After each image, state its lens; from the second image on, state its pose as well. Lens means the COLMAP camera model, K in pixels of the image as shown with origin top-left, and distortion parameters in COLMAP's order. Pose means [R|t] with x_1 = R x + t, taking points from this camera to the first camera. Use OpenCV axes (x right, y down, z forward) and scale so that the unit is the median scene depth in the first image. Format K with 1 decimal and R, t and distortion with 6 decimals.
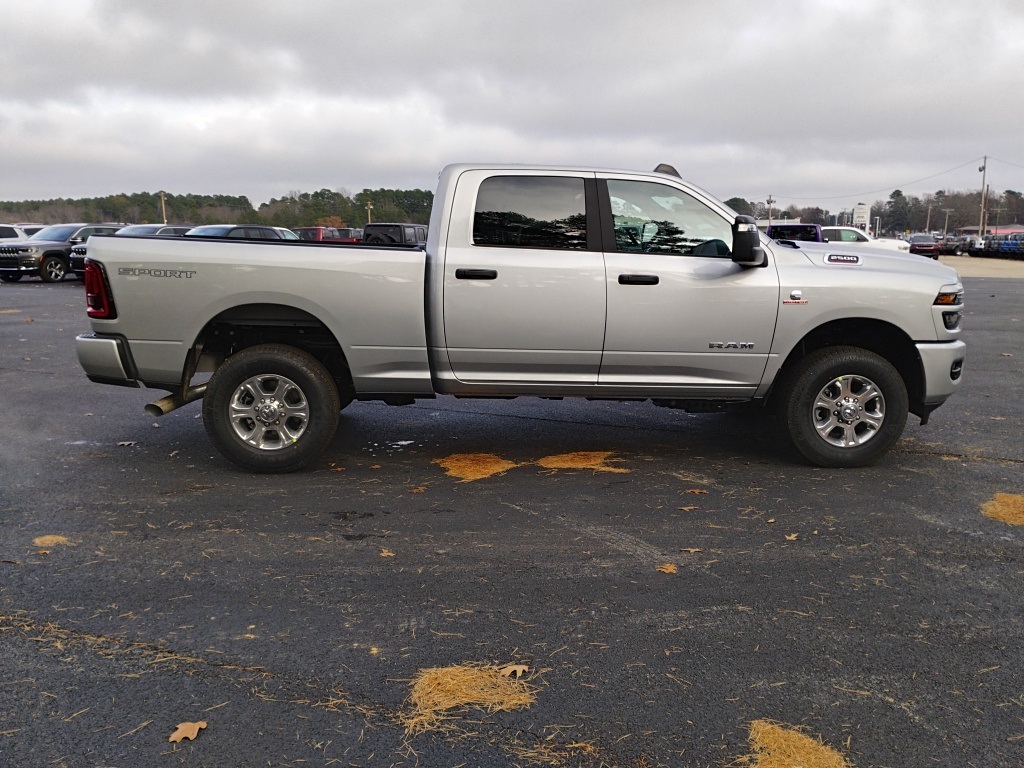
lens RADIAL K [[859.5, 0, 512.0], [0, 859.5, 384.0], [0, 0, 1]] dist [0.078420, -0.084250]
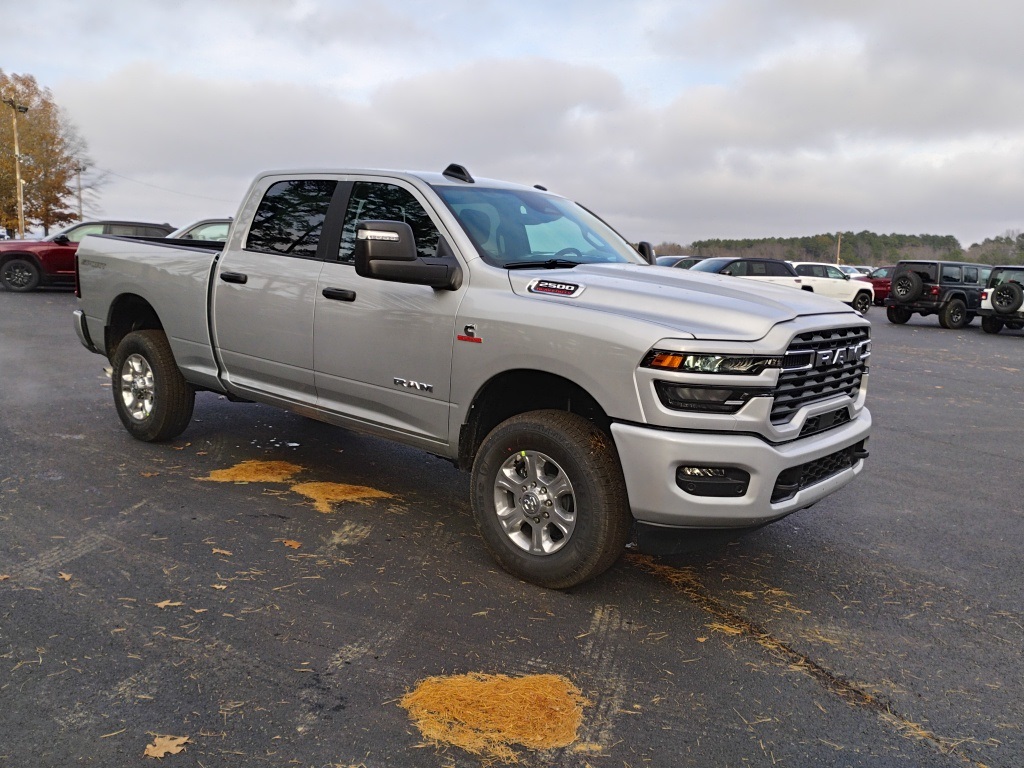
lens RADIAL K [[859.5, 0, 512.0], [0, 859.5, 384.0], [0, 0, 1]] dist [0.078420, -0.084250]
pose [[0.712039, 0.132654, -0.689496, 0.176536], [-0.163095, 0.986379, 0.021344, -0.015725], [0.682936, 0.097255, 0.723975, 0.099254]]
